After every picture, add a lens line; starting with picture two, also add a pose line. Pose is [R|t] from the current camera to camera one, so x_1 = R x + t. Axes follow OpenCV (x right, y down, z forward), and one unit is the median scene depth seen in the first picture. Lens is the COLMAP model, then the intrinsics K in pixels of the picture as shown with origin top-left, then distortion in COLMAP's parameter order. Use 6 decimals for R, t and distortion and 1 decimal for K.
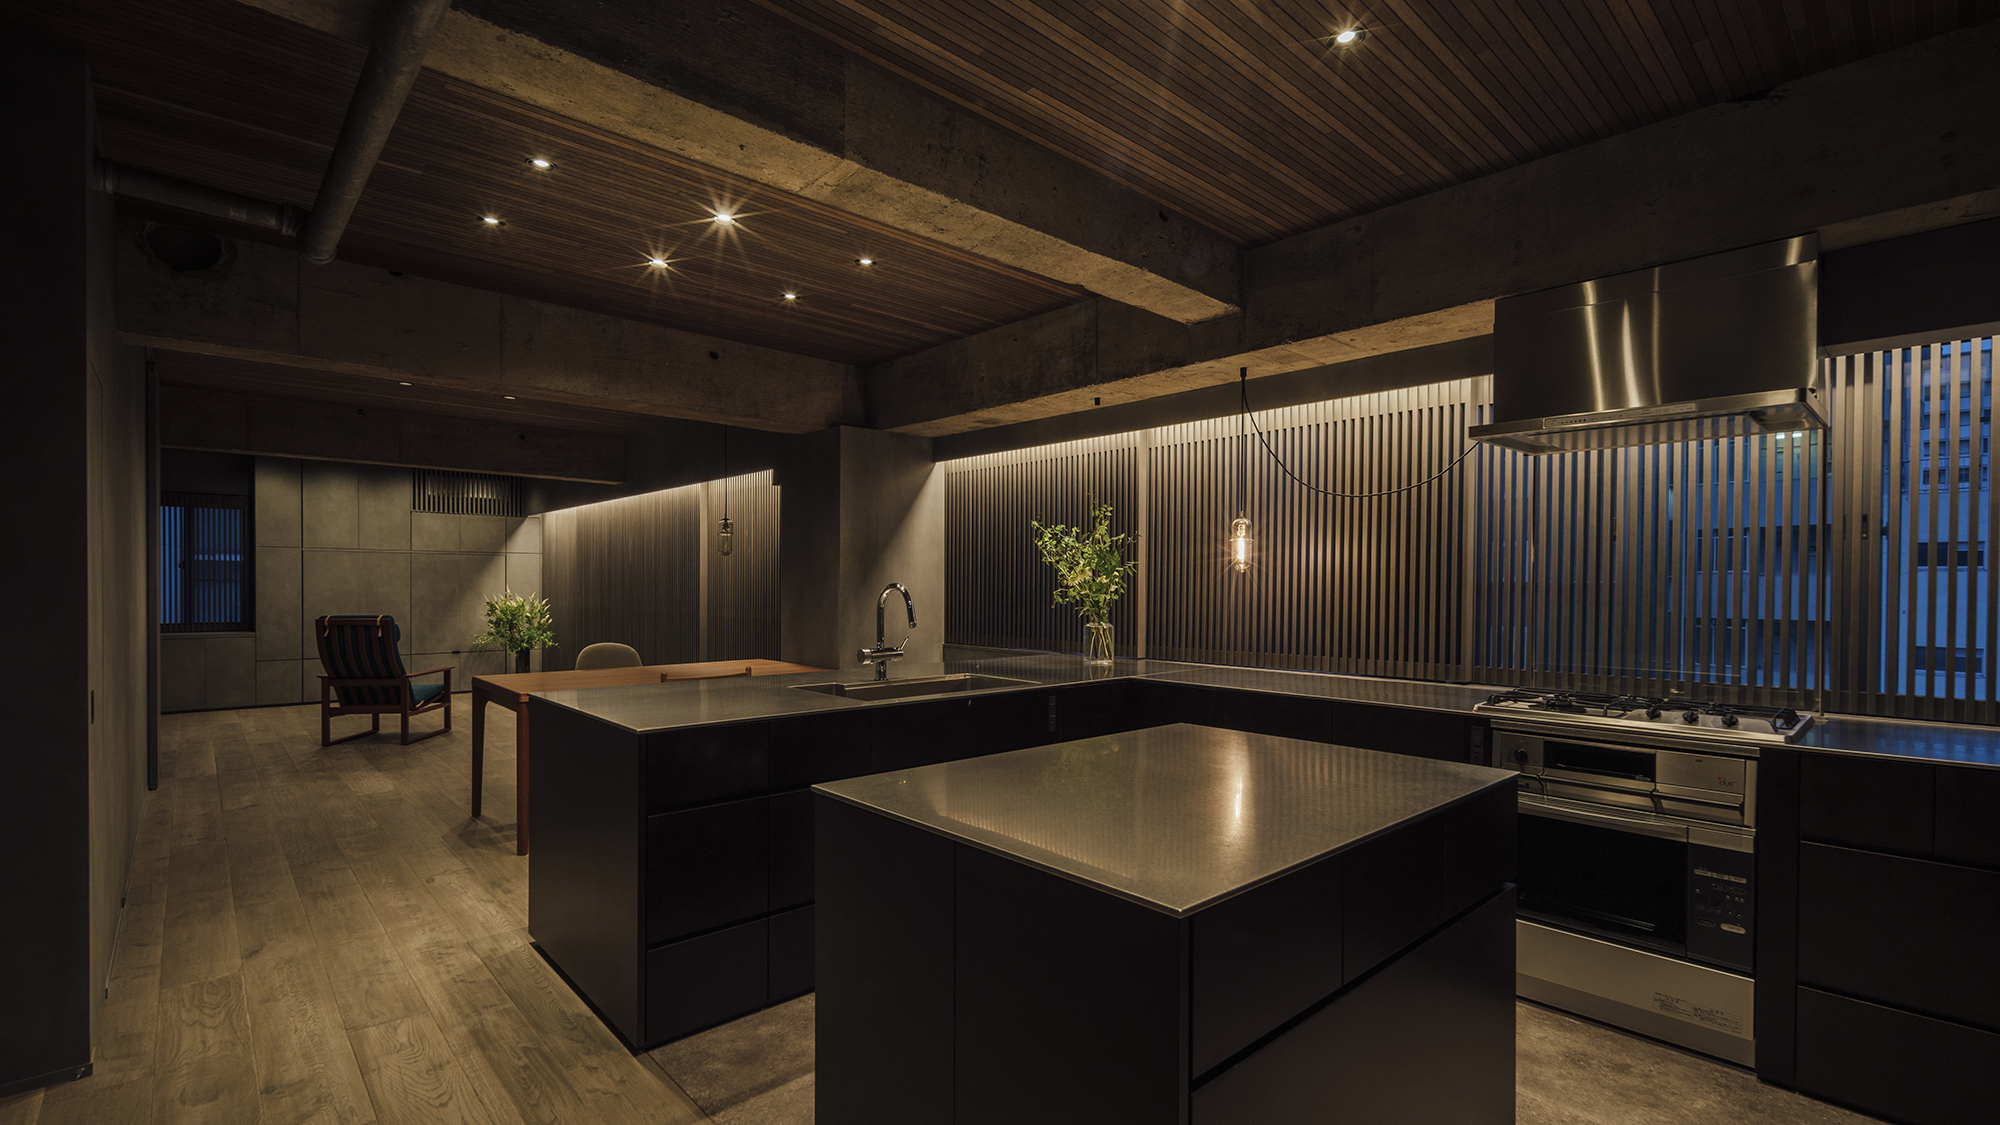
lens RADIAL K [[871.5, 0, 1007.3], [0, 871.5, 581.5], [0, 0, 1]] dist [-0.000062, -0.000264]
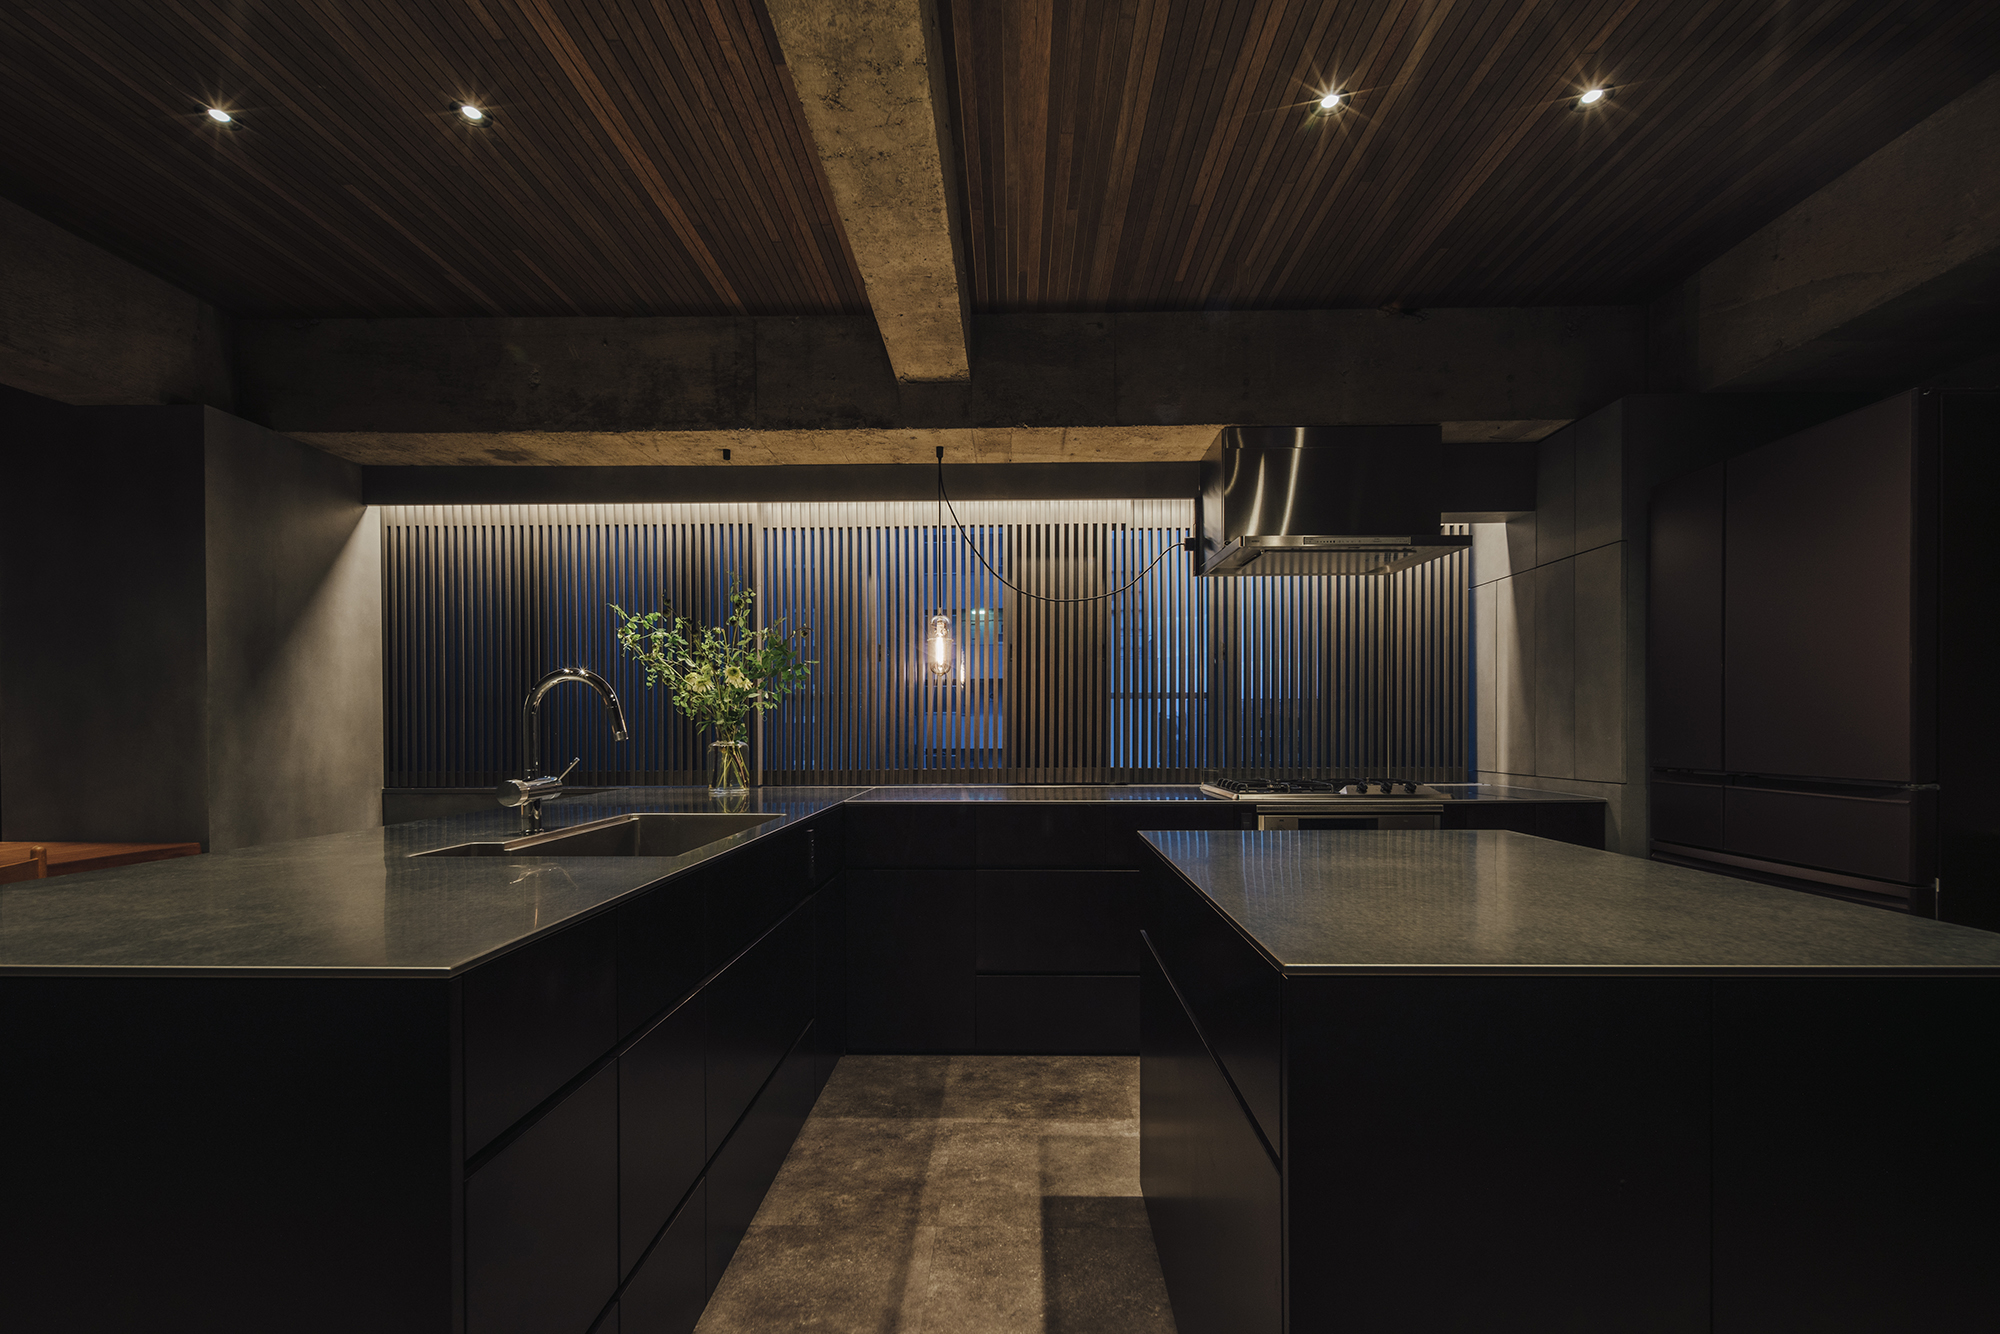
lens RADIAL K [[860.7, 0, 736.7], [0, 860.7, 751.9], [0, 0, 1]] dist [0.001792, 0.000325]
pose [[0.696902, -0.008591, 0.717115, -0.248782], [0.004448, 0.999961, 0.007658, 0.028898], [-0.717153, -0.002147, 0.696912, 0.261258]]
